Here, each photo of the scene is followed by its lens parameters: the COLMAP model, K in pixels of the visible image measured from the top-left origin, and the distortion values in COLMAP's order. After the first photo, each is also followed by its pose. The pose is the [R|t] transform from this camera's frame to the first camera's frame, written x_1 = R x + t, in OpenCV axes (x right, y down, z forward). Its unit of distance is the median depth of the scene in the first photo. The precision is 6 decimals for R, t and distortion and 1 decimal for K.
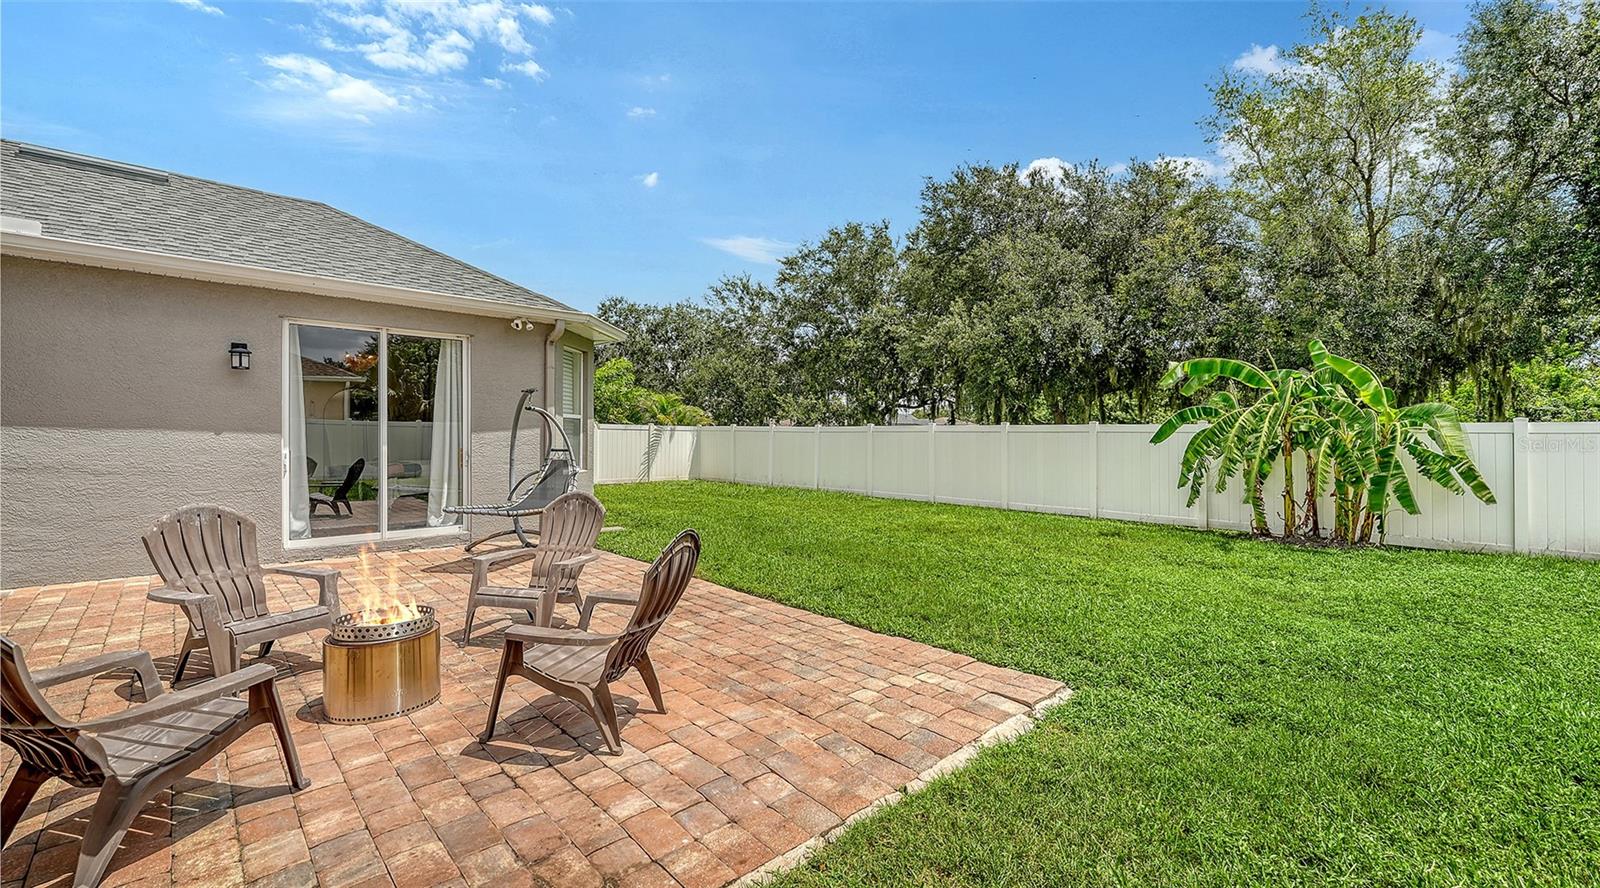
lens RADIAL K [[642.4, 0, 828.5], [0, 642.4, 409.8], [0, 0, 1]] dist [0.002411, 0.000030]
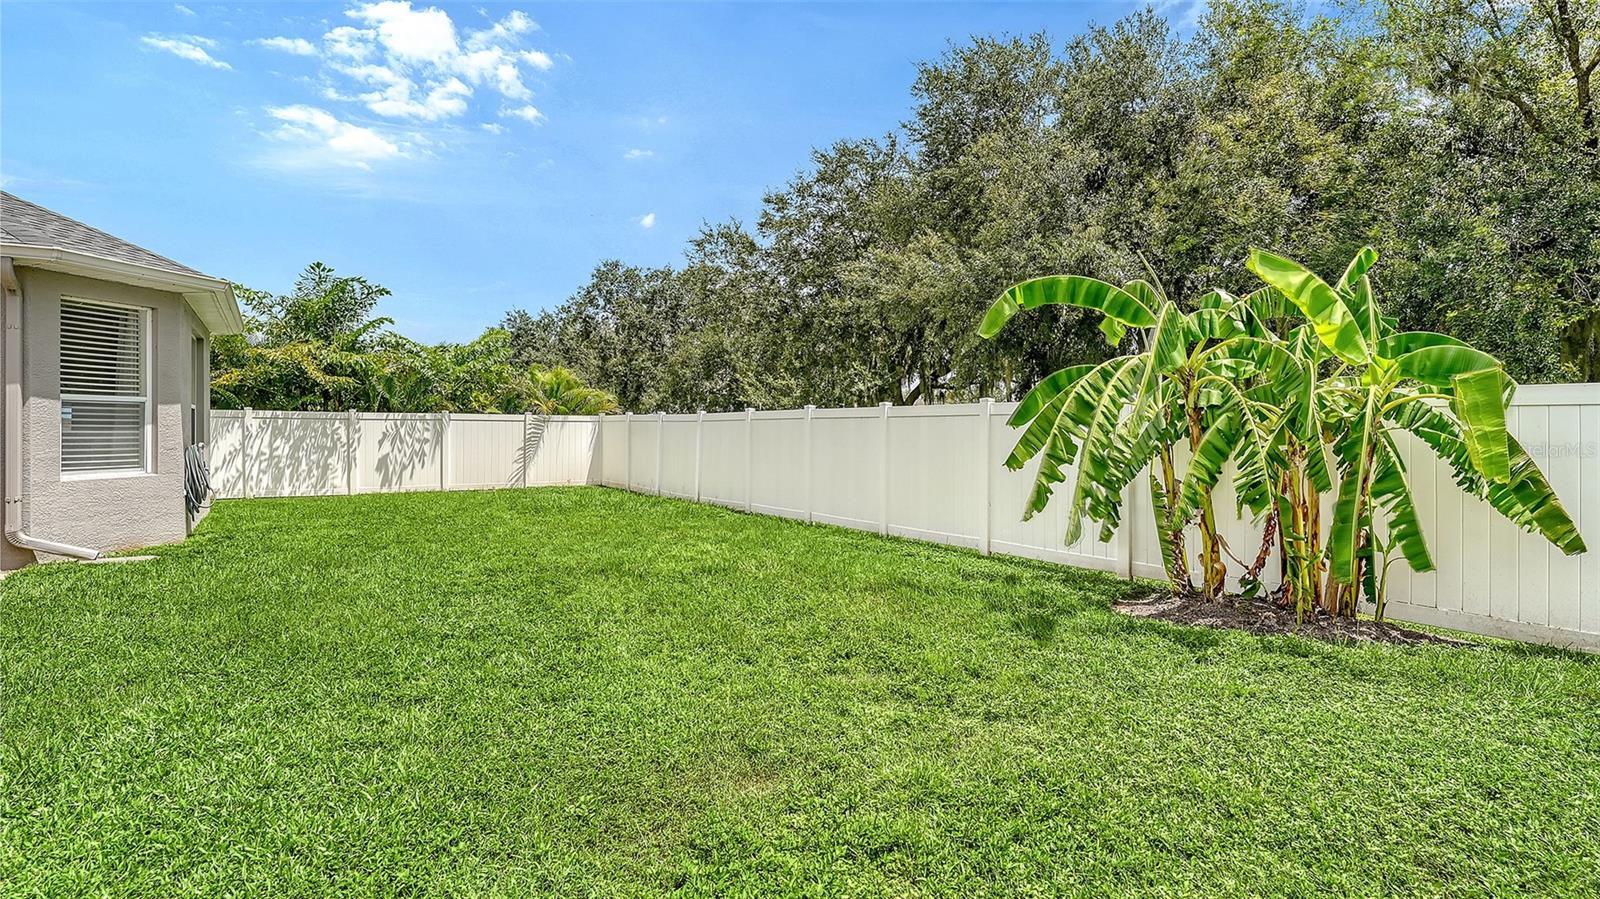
lens RADIAL K [[783.0, 0, 809.1], [0, 783.0, 428.2], [0, 0, 1]] dist [-0.000747, -0.001177]
pose [[0.983520, -0.007361, -0.180650, 0.233052], [0.014310, 0.999205, 0.037197, 0.009935], [0.180233, -0.039169, 0.982844, 0.136303]]
